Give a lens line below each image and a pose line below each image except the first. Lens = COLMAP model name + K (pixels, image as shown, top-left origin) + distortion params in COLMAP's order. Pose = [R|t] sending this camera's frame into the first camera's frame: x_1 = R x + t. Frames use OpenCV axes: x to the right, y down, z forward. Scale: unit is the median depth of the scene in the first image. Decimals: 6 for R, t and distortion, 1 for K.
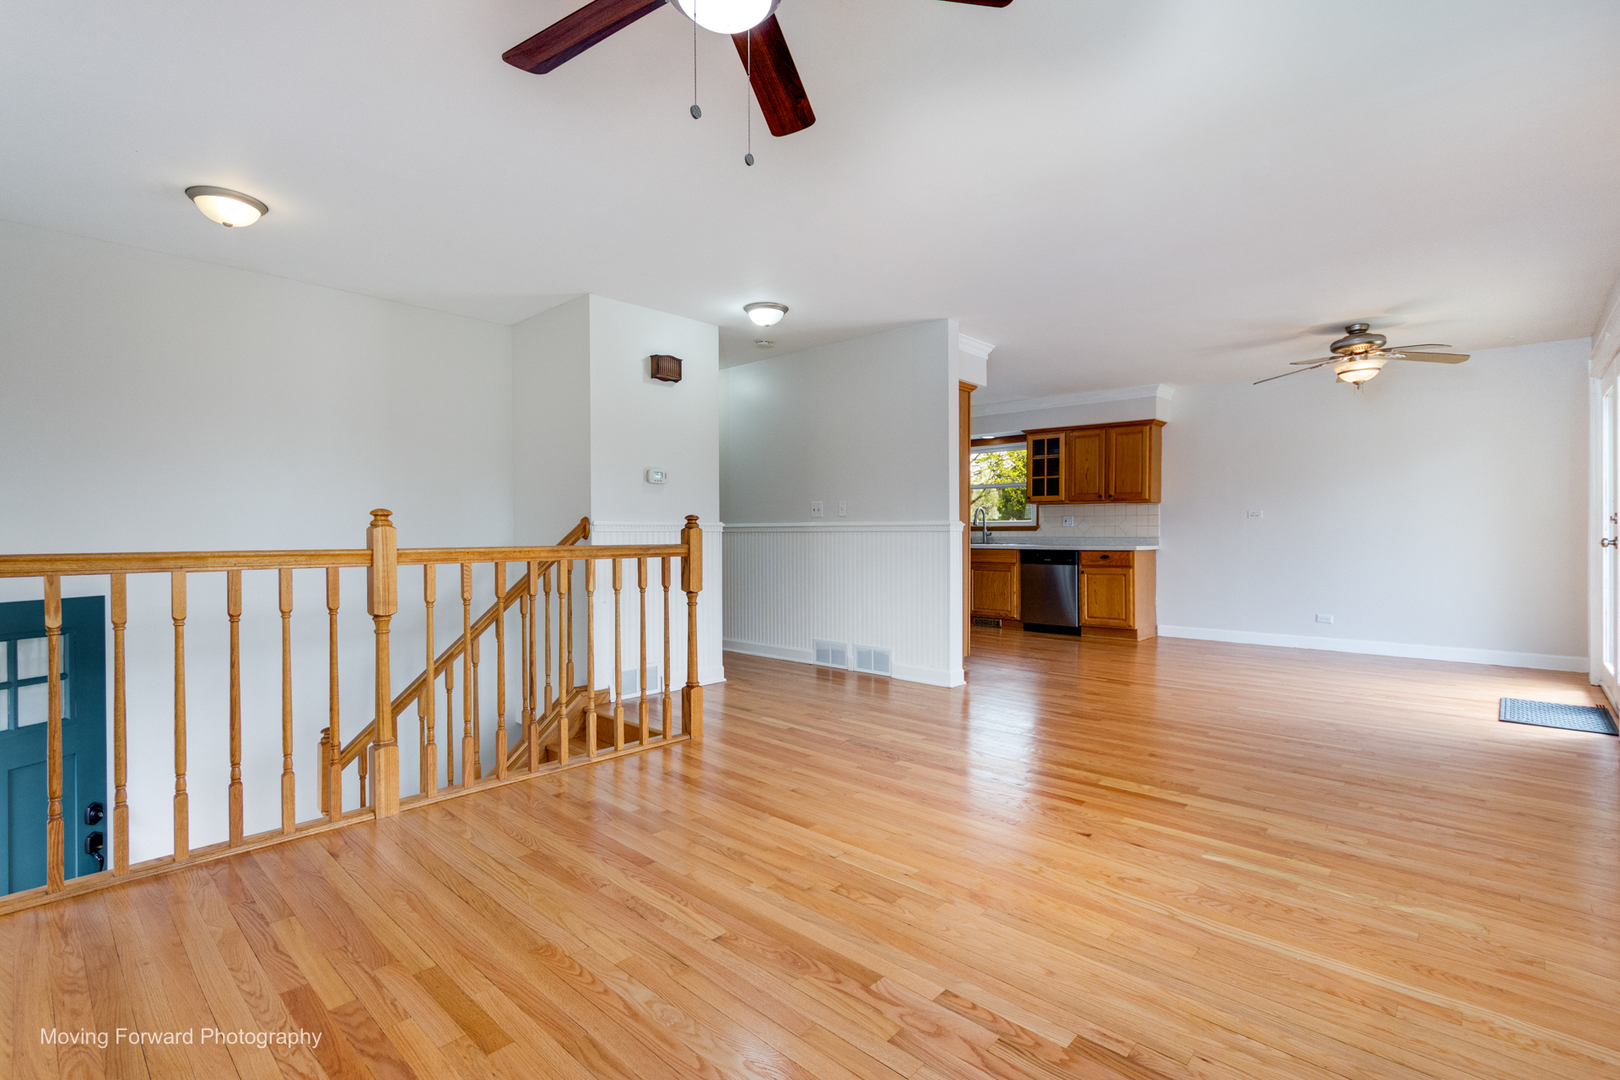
lens RADIAL K [[753.1, 0, 805.1], [0, 753.1, 540.7], [0, 0, 1]] dist [0.005292, -0.000606]
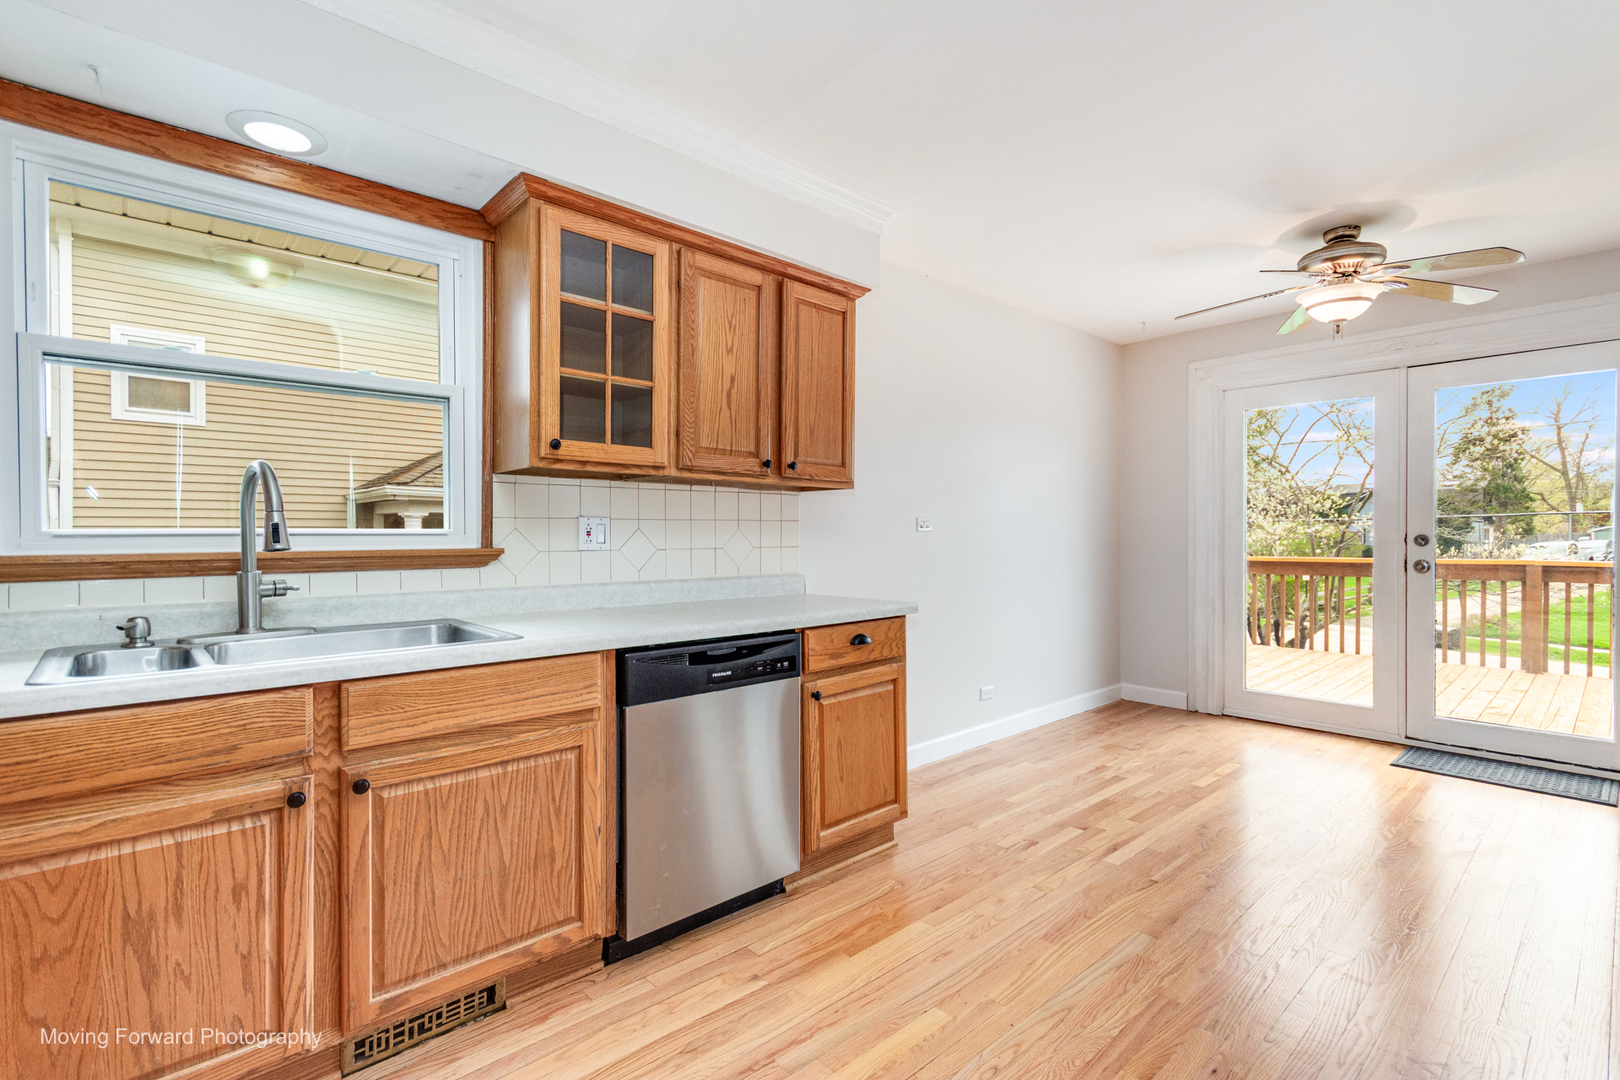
lens RADIAL K [[753.1, 0, 805.1], [0, 753.1, 540.7], [0, 0, 1]] dist [0.005292, -0.000606]
pose [[0.079590, -0.006094, 0.996809, 0.100701], [0.014413, 0.999884, 0.004962, -0.054461], [-0.996723, 0.013972, 0.079669, 2.073658]]
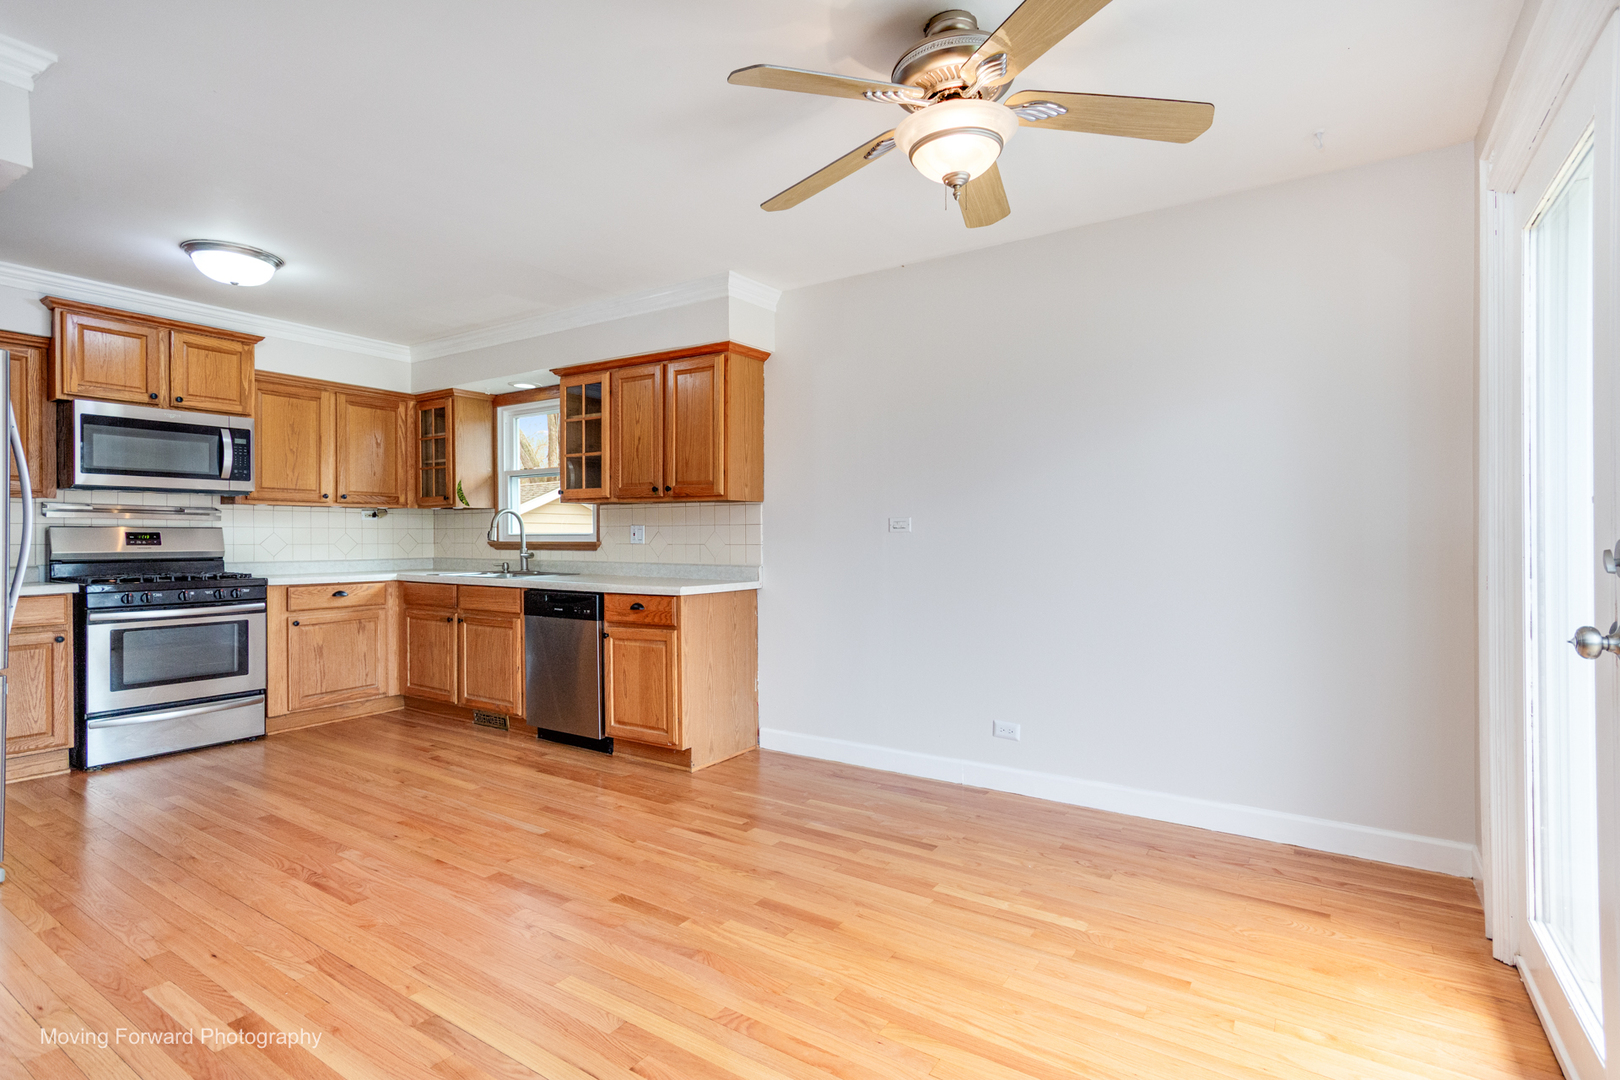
lens RADIAL K [[789.9, 0, 810.0], [0, 789.9, 540.0], [0, 0, 1]] dist [0.003190, 0.000226]
pose [[0.985978, -0.000639, 0.166876, 0.883075], [0.001512, 0.999986, -0.005108, -0.043722], [-0.166871, 0.005289, 0.985965, 0.933122]]
